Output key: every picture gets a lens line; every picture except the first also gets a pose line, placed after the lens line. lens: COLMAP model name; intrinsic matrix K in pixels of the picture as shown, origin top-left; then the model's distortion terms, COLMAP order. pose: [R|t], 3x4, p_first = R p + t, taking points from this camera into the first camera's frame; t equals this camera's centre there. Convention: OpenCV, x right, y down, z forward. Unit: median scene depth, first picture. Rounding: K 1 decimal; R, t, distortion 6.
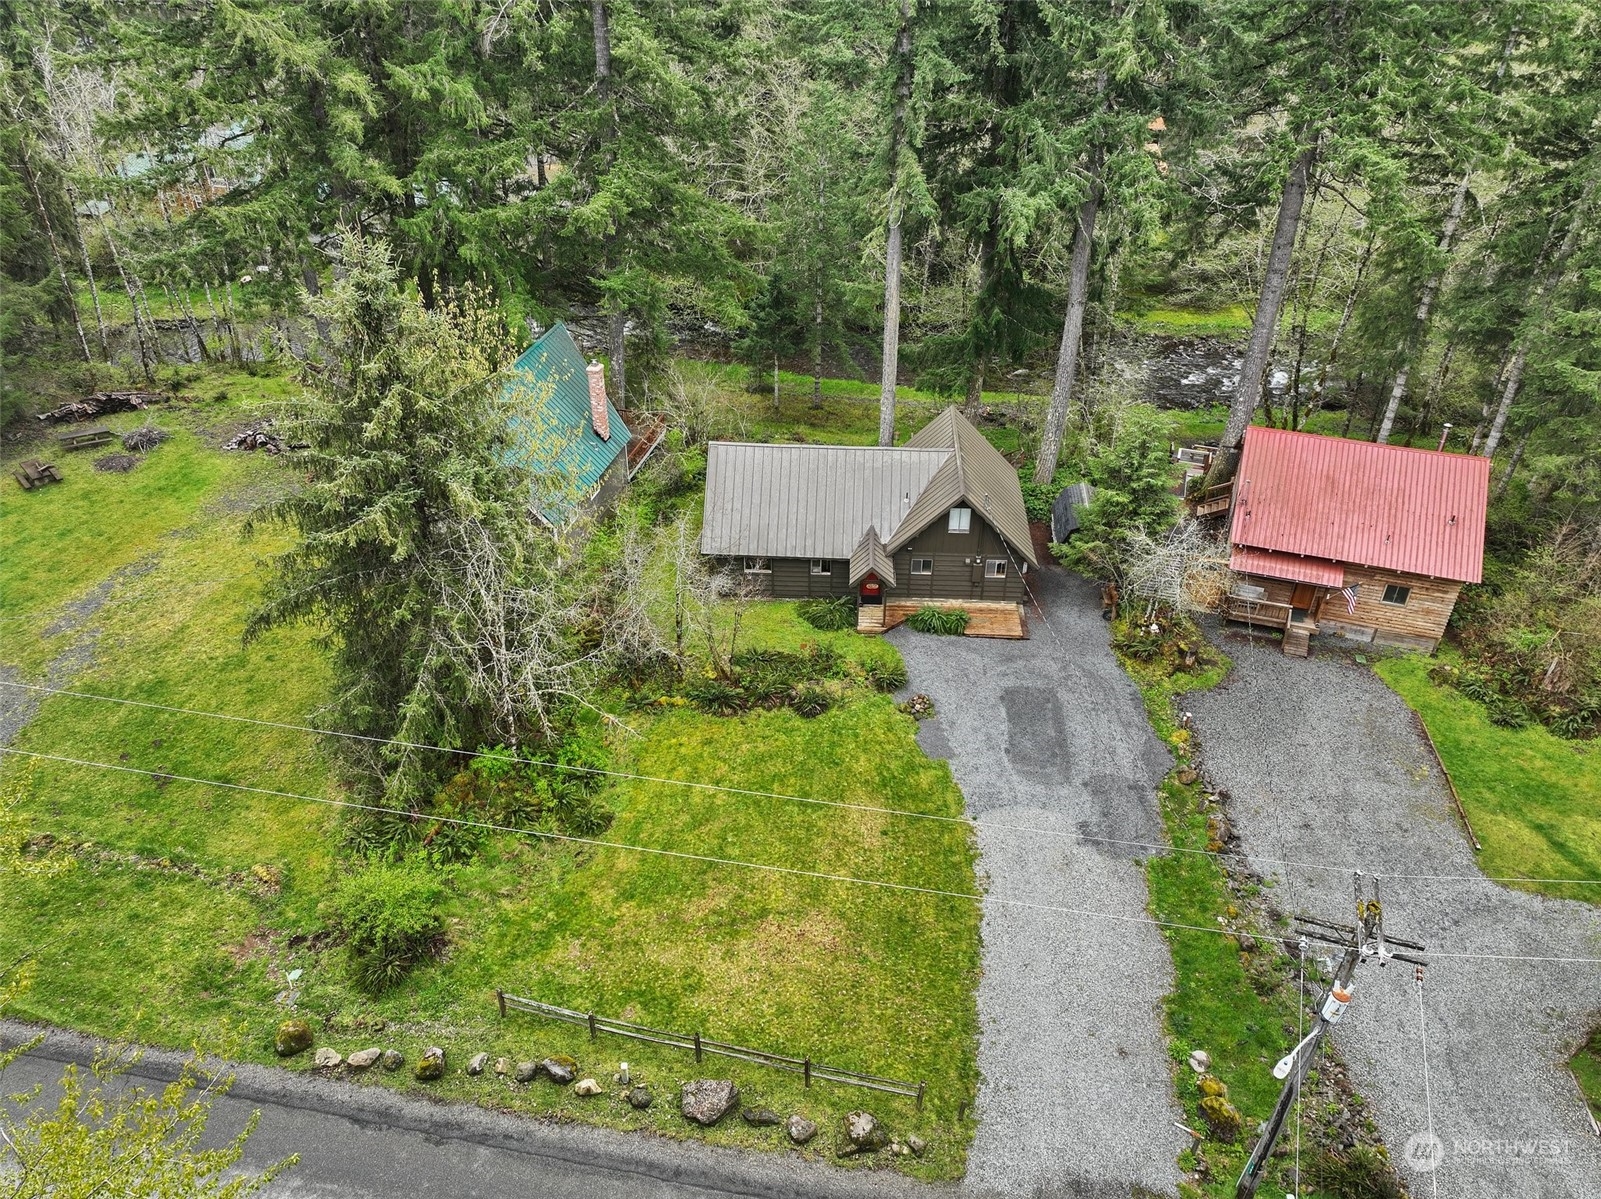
lens RADIAL K [[1132.6, 0, 810.0], [0, 1132.6, 599.0], [0, 0, 1]] dist [0.003705, 0.009419]
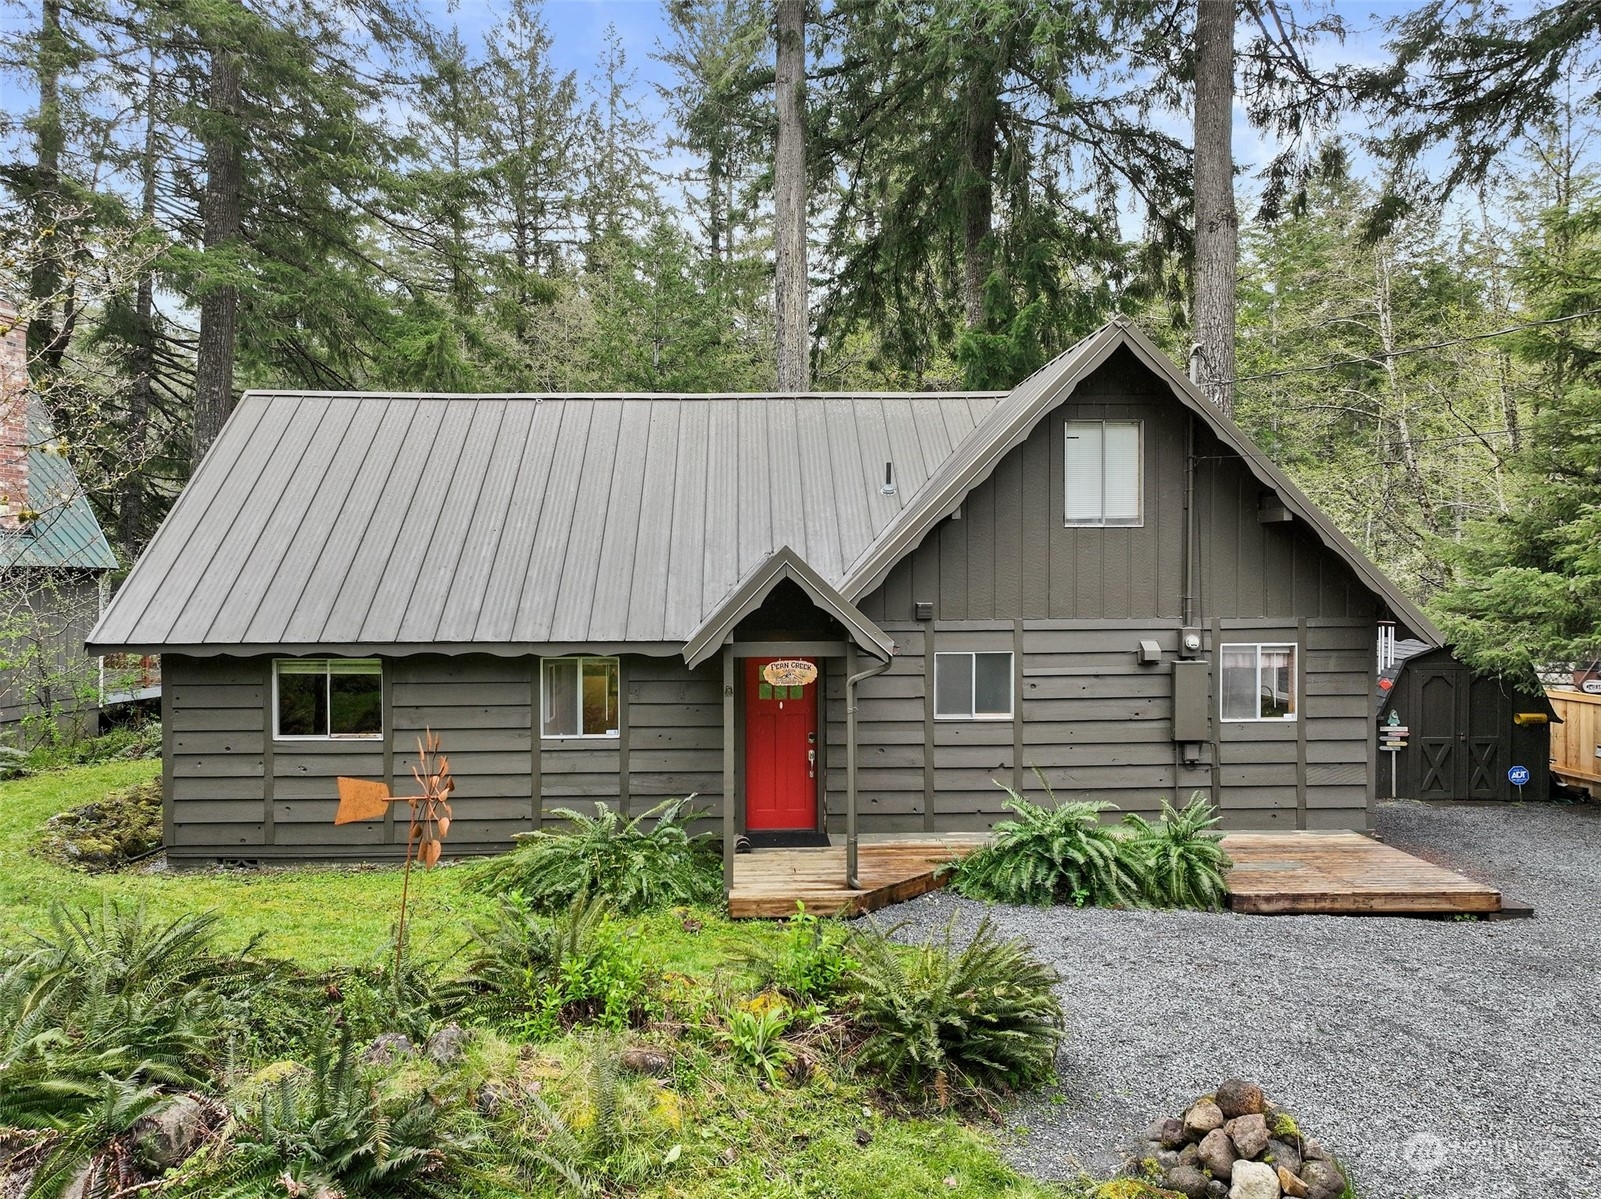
lens RADIAL K [[1138.5, 0, 778.3], [0, 1138.5, 602.1], [0, 0, 1]] dist [0.005308, 0.004002]
pose [[0.996943, -0.013414, 0.076966, 0.038548], [0.053685, 0.833343, -0.550144, 0.106351], [-0.056760, 0.552594, 0.831516, 0.866310]]
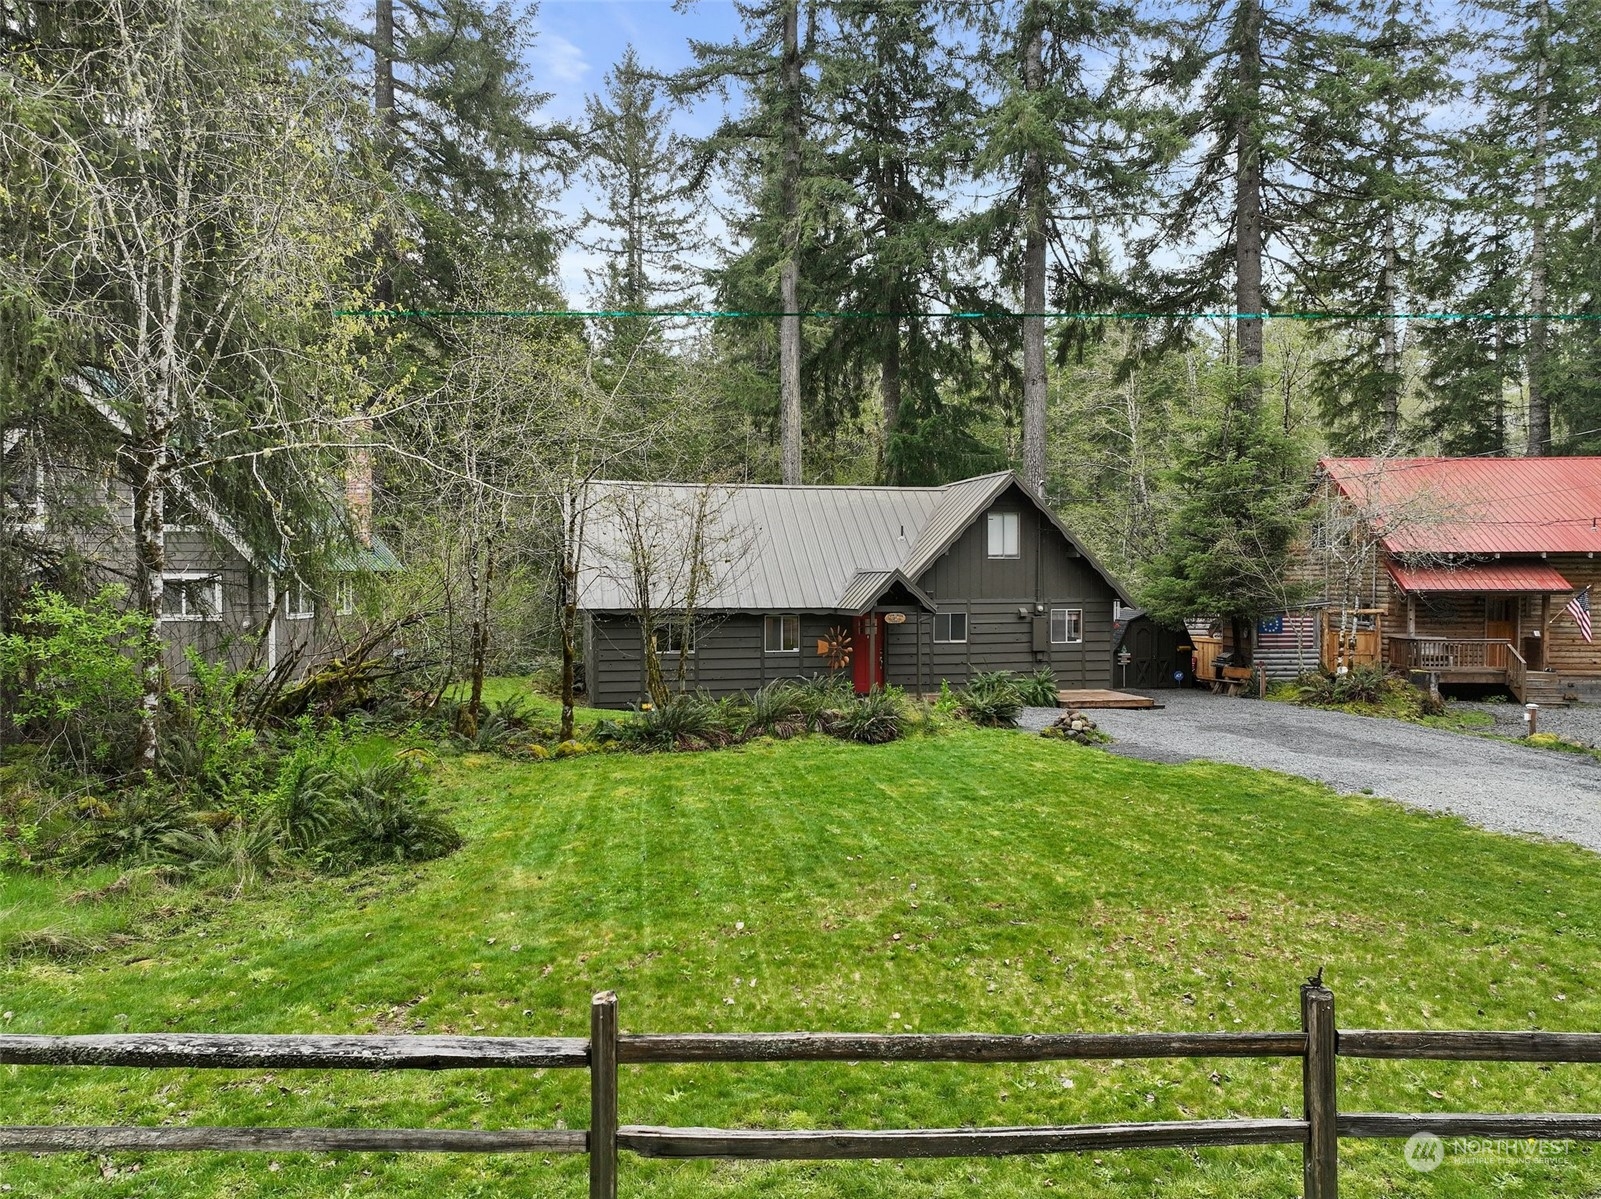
lens RADIAL K [[1132.6, 0, 810.0], [0, 1132.6, 599.0], [0, 0, 1]] dist [0.003705, 0.009419]
pose [[0.961496, -0.012087, 0.274553, -0.147394], [0.162139, 0.831583, -0.531207, 0.288661], [-0.221893, 0.555269, 0.801523, 0.599405]]
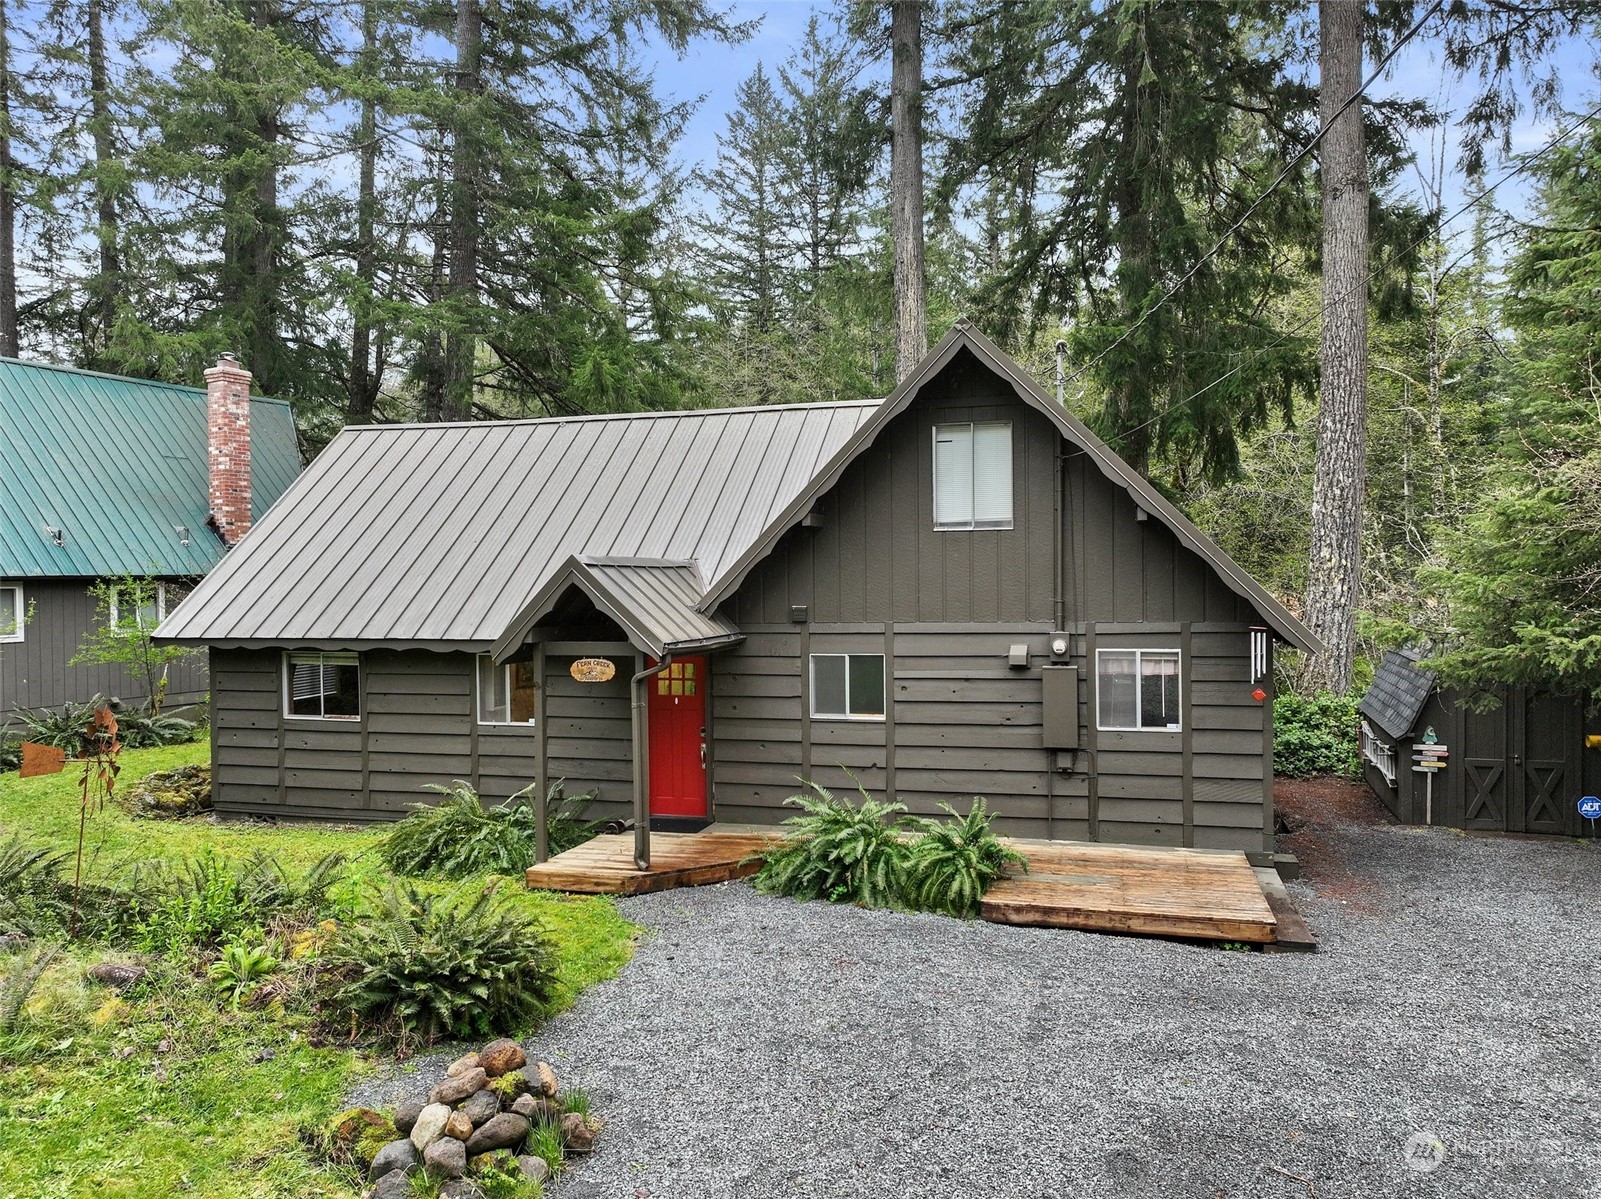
lens RADIAL K [[1132.6, 0, 810.0], [0, 1132.6, 599.0], [0, 0, 1]] dist [0.003705, 0.009419]
pose [[0.974644, -0.013667, -0.223345, 0.166731], [-0.112720, 0.832248, -0.542823, 0.110202], [0.193297, 0.554235, 0.809605, 0.861702]]
